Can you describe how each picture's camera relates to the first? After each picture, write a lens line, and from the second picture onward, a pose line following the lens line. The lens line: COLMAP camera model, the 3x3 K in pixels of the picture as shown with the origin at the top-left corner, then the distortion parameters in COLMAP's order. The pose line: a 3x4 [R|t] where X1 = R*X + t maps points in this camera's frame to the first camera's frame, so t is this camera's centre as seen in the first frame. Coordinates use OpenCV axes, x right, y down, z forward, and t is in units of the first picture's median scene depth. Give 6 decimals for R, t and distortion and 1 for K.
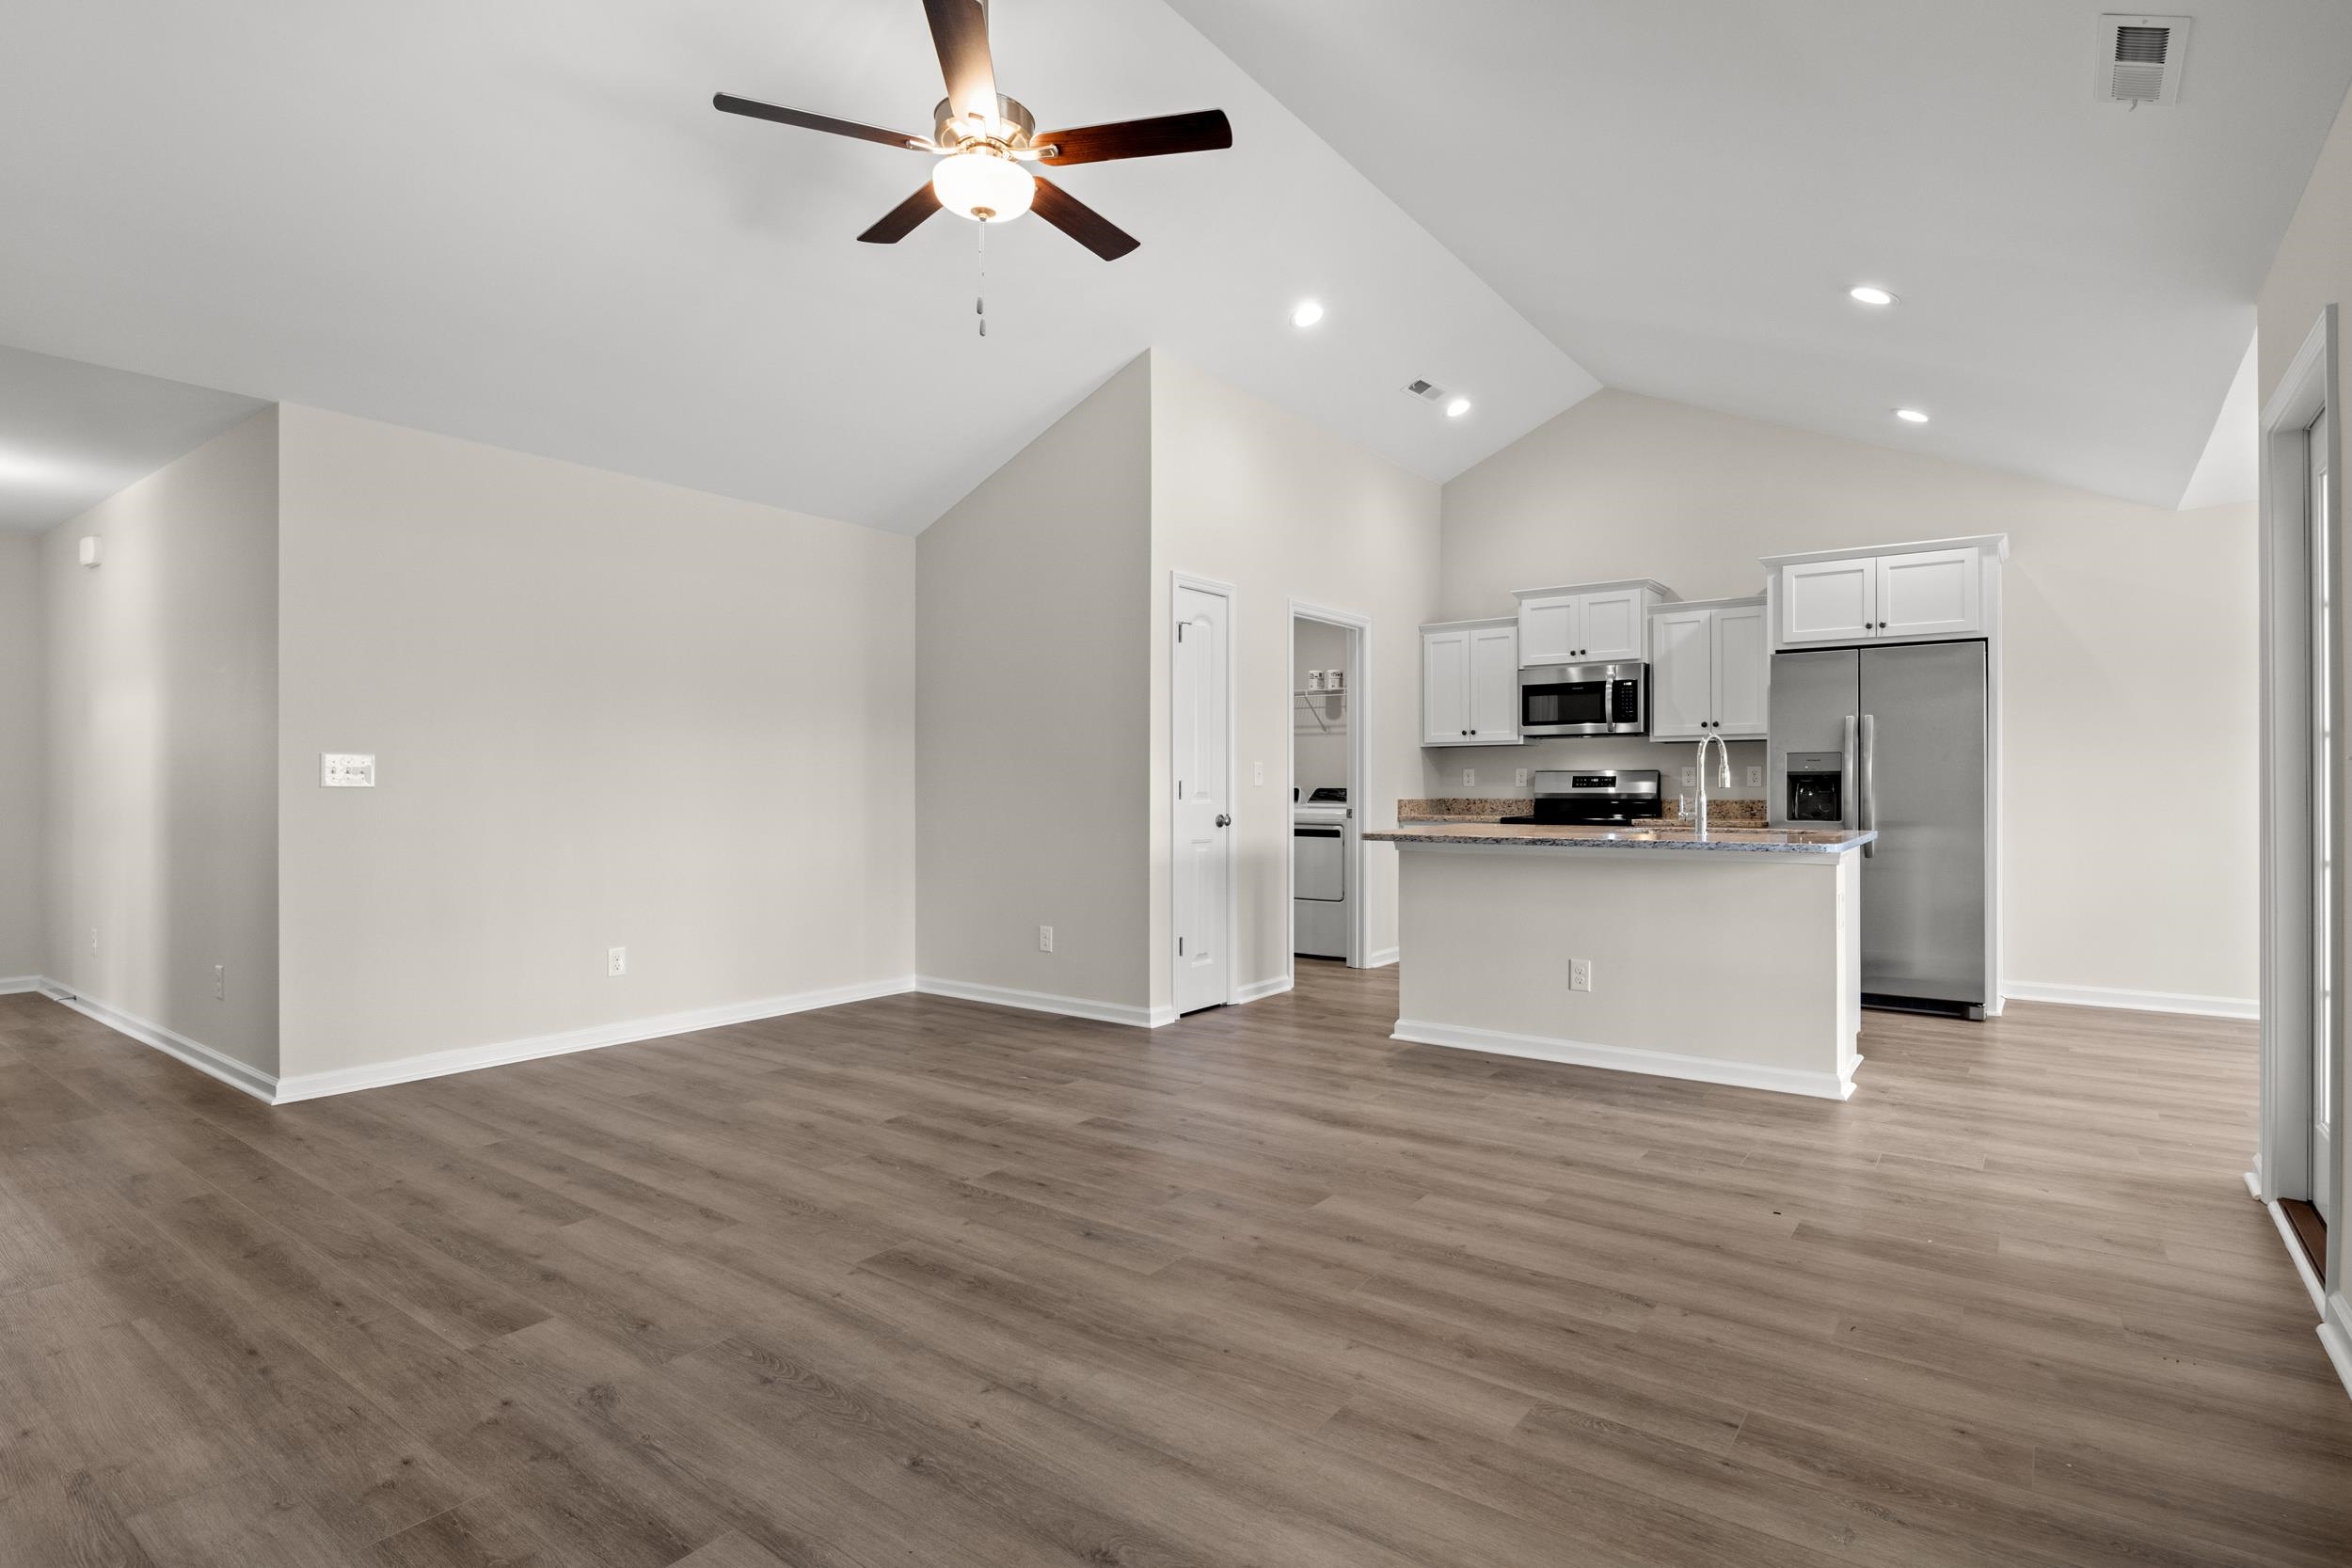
lens RADIAL K [[1182.8, 0, 1186.4], [0, 1182.8, 782.5], [0, 0, 1]] dist [-0.000472, -0.000146]
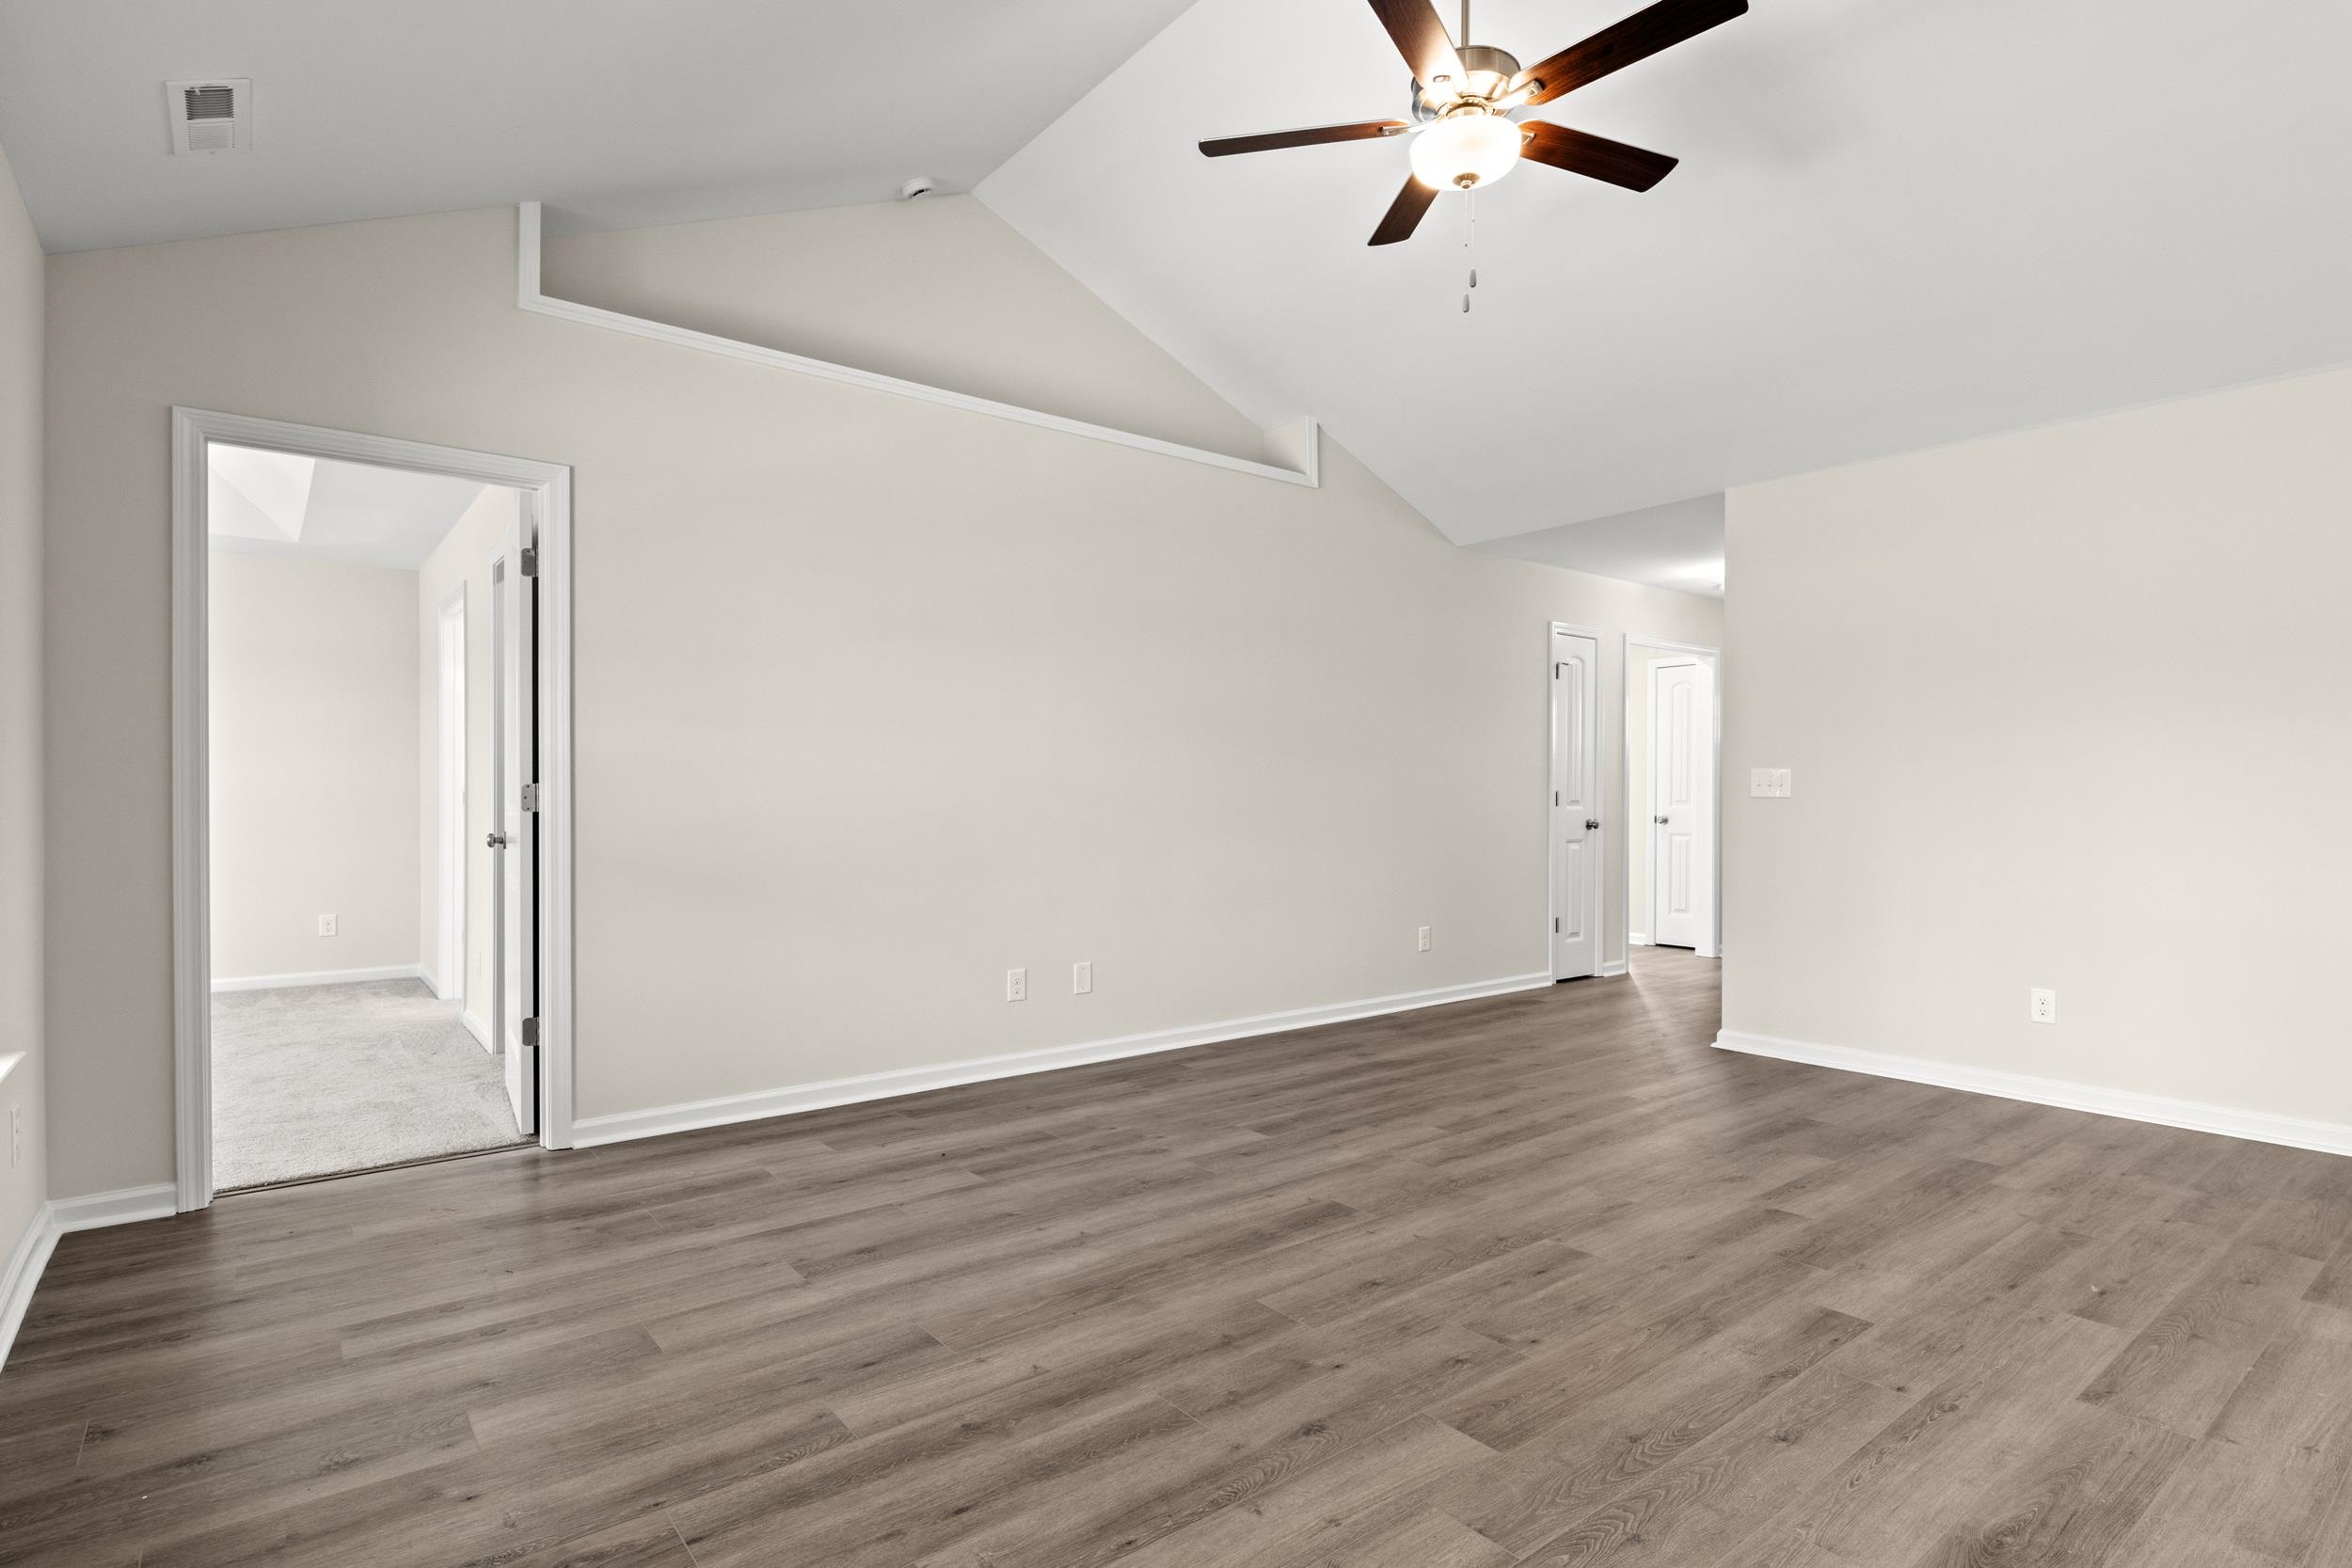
lens RADIAL K [[1182.8, 0, 1190.8], [0, 1182.8, 794.6], [0, 0, 1]] dist [-0.000472, -0.000146]
pose [[-0.266944, -0.004517, -0.963701, 0.897426], [0.002714, 0.999982, -0.005439, 0.010025], [0.963708, -0.004068, -0.266927, 1.189417]]
